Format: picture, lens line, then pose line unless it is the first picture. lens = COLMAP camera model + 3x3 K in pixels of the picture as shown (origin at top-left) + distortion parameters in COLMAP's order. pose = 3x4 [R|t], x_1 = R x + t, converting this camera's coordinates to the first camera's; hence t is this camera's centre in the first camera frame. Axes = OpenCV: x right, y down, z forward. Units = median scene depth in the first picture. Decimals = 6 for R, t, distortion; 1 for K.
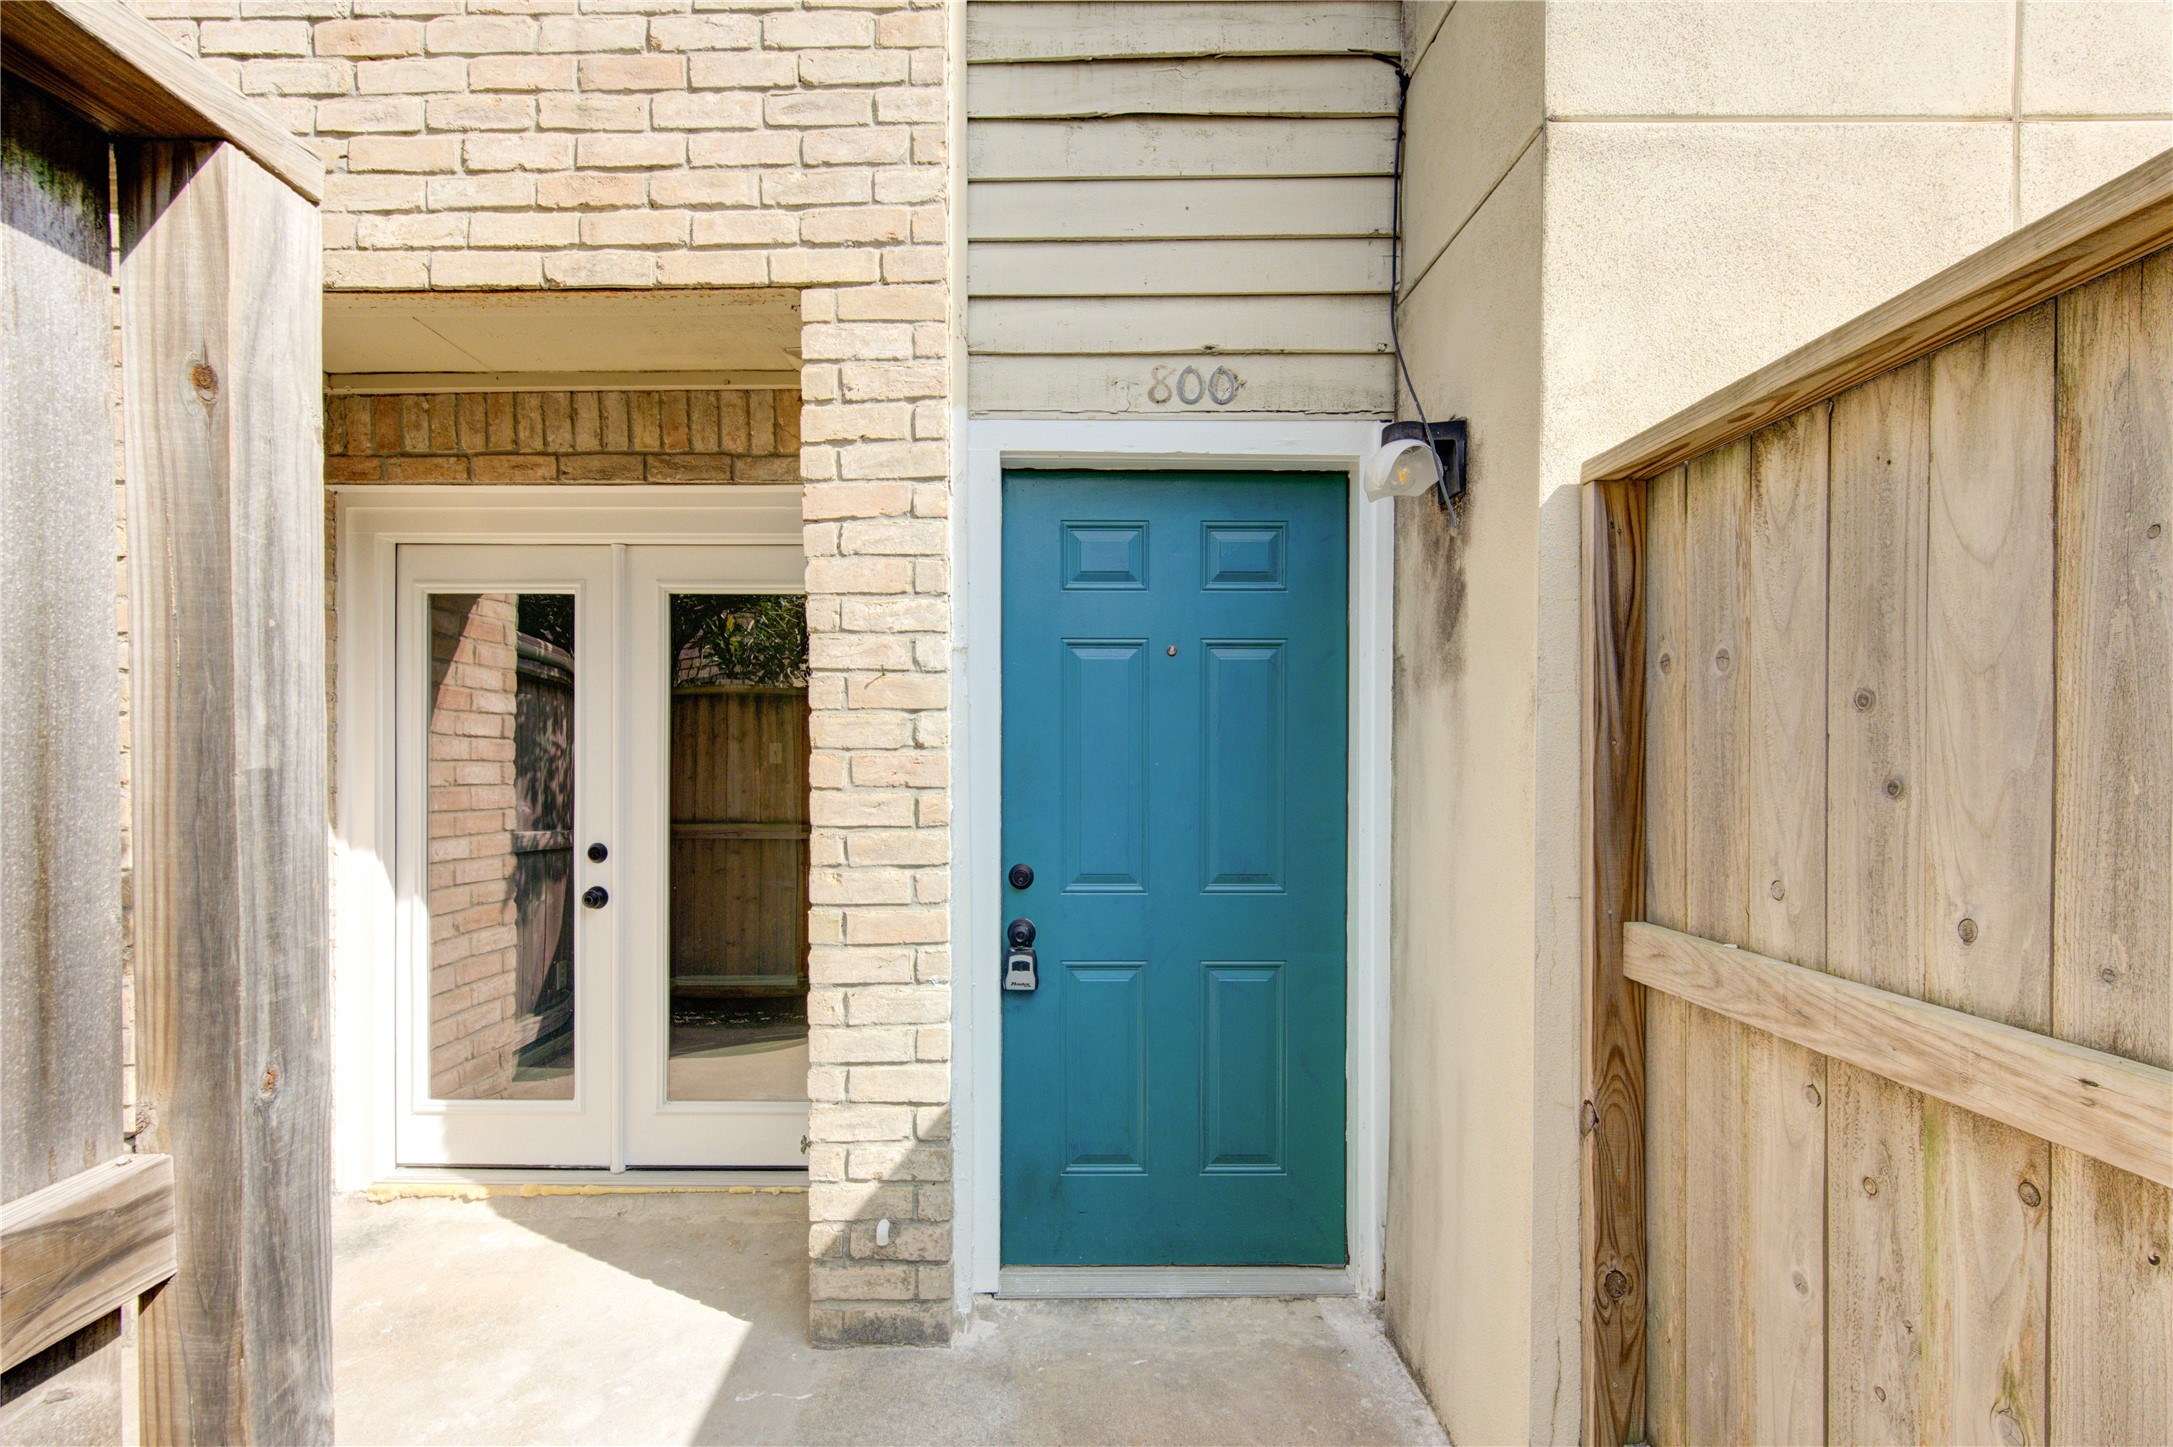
lens RADIAL K [[1127.3, 0, 1079.7], [0, 1127.3, 765.9], [0, 0, 1]] dist [0.000439, -0.000866]
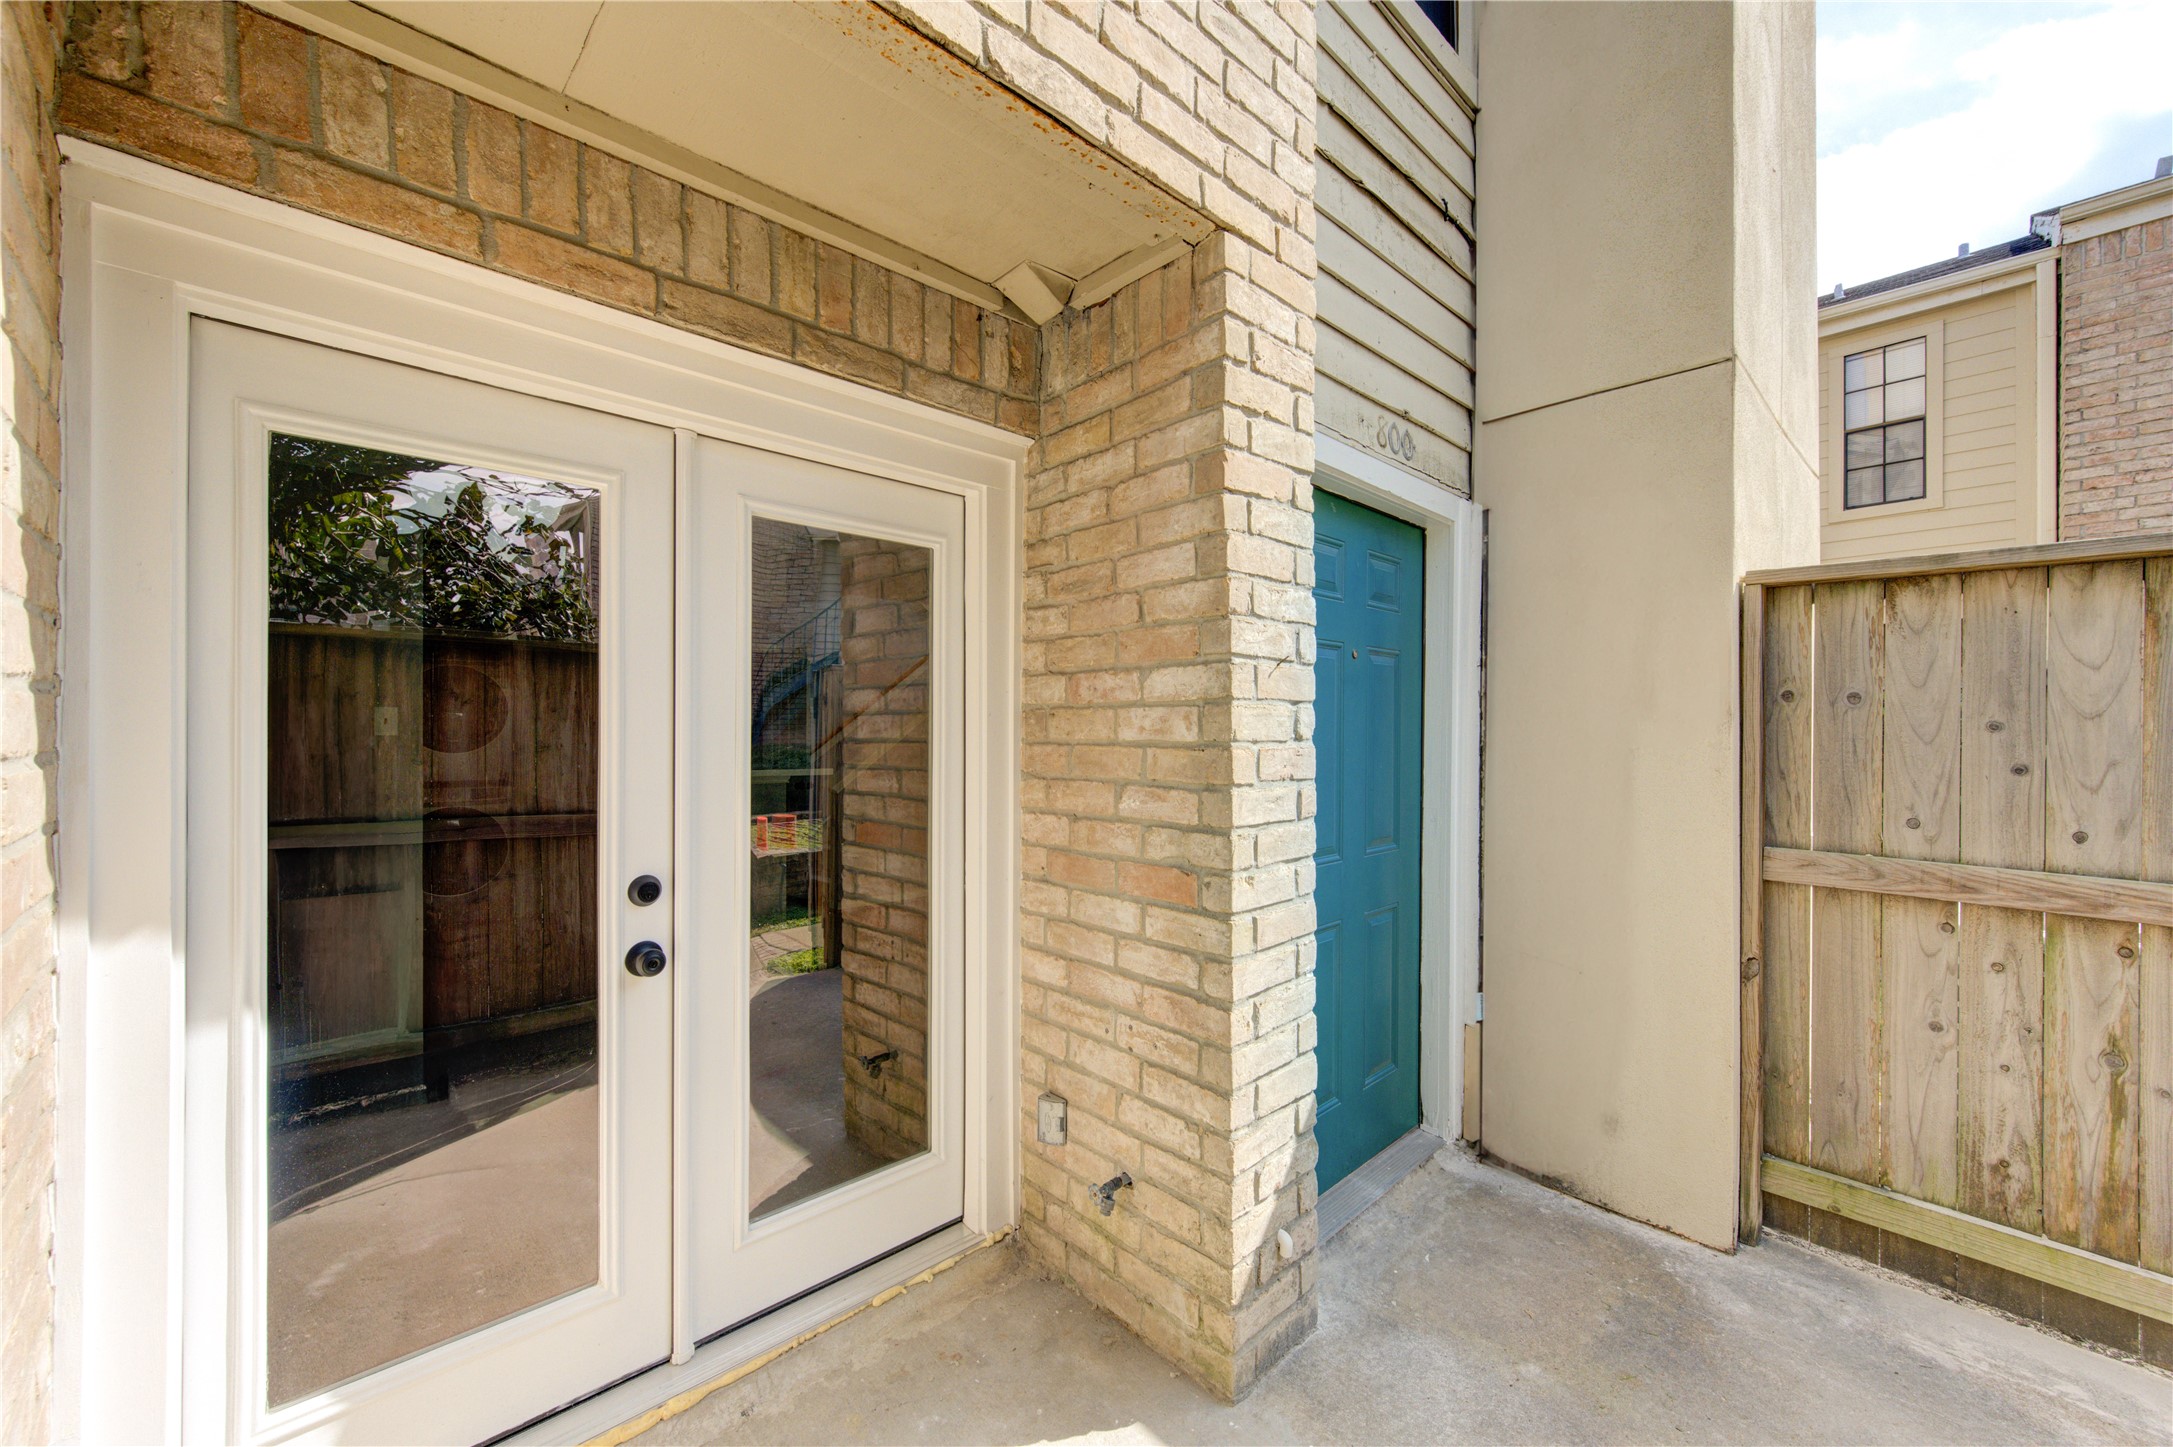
lens RADIAL K [[847.4, 0, 1304.1], [0, 847.4, 725.5], [0, 0, 1]] dist [0.000231, 0.000269]
pose [[0.670613, 0.006979, 0.741775, -0.696084], [-0.006927, 0.999971, -0.003145, -0.026523], [-0.741775, -0.003029, 0.670642, 0.495878]]
